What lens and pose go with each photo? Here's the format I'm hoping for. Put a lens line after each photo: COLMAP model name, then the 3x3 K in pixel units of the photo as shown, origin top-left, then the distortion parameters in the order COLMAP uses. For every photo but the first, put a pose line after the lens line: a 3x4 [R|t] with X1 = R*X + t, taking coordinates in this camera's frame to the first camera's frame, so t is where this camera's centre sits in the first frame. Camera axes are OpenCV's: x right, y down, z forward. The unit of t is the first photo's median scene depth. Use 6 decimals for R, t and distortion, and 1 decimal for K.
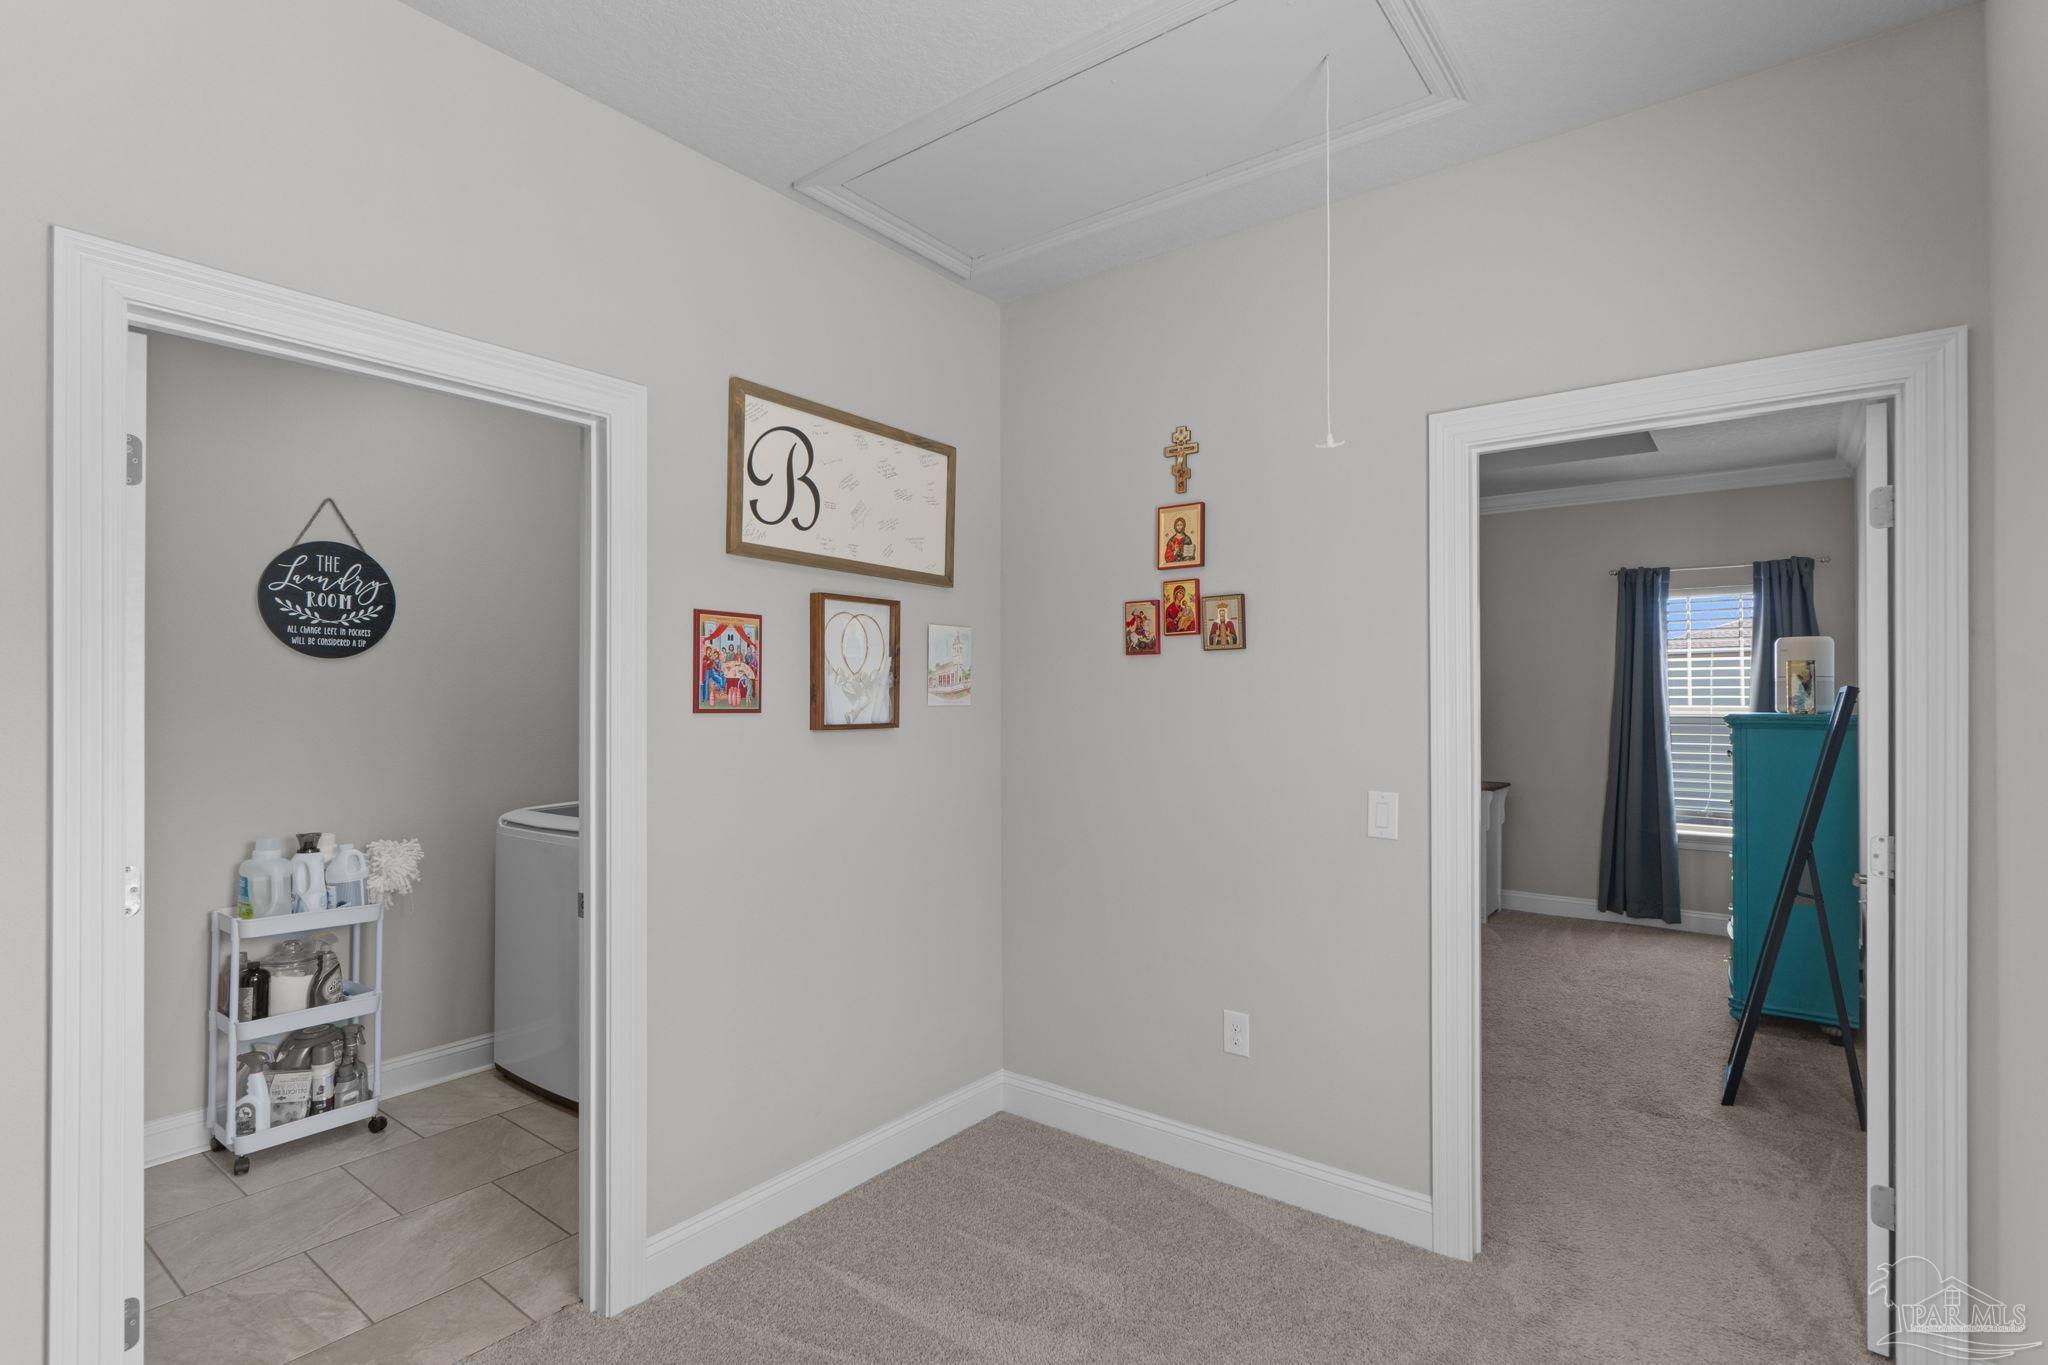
lens RADIAL K [[973.6, 0, 1029.6], [0, 973.6, 689.0], [0, 0, 1]] dist [0.000030, -0.000263]
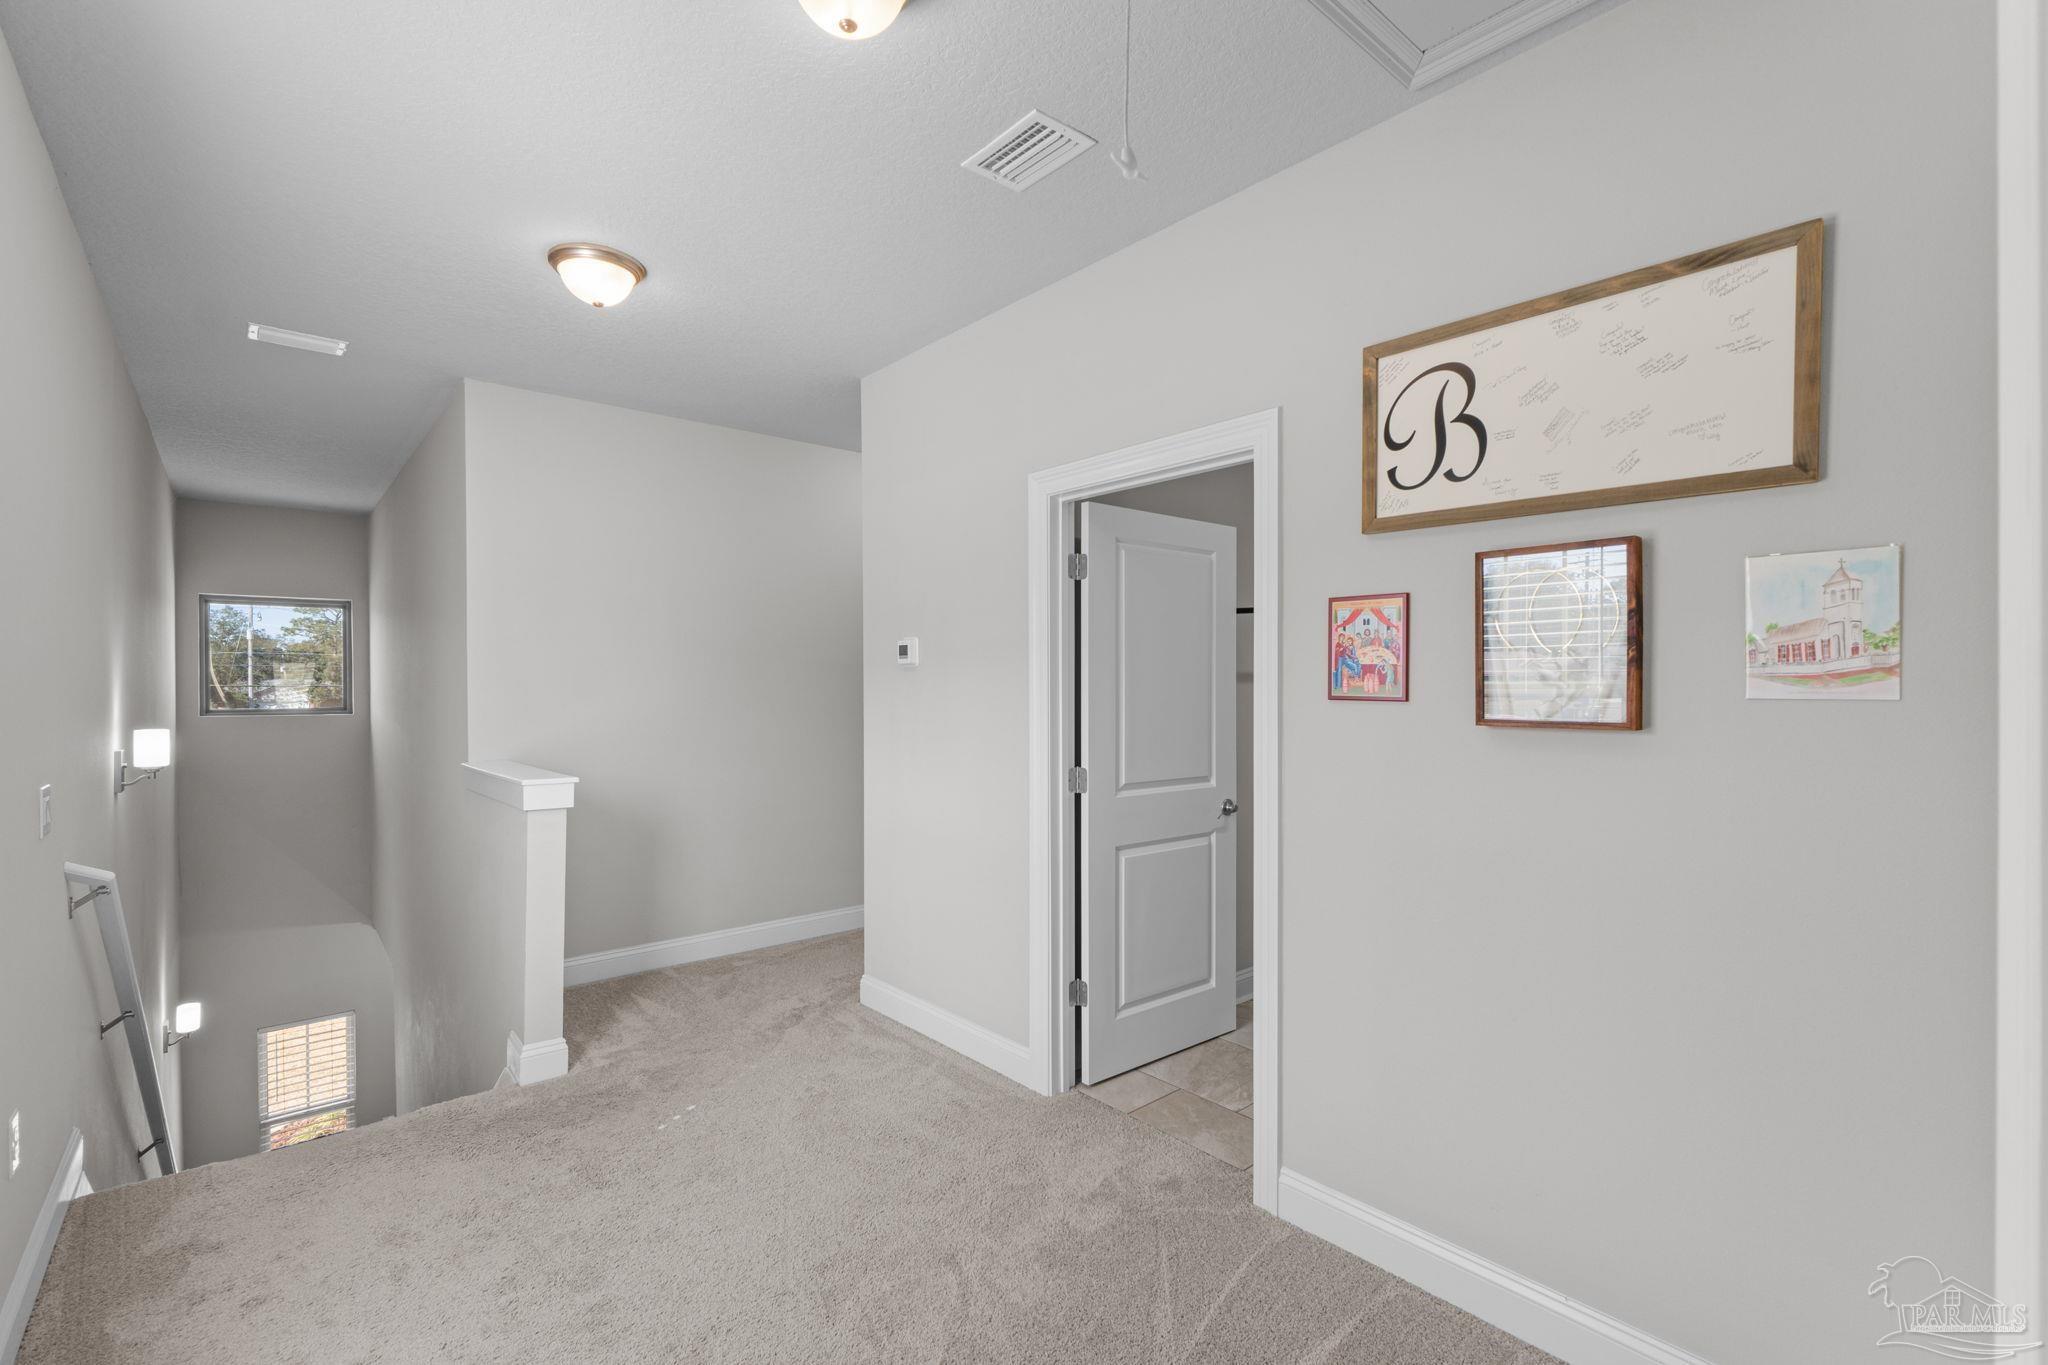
lens RADIAL K [[973.6, 0, 1029.6], [0, 973.6, 689.0], [0, 0, 1]] dist [0.000030, -0.000263]
pose [[-0.223776, 0.005578, -0.974625, 0.692246], [0.009978, 0.999944, 0.003432, 0.006423], [0.974590, -0.008956, -0.223819, 0.880274]]
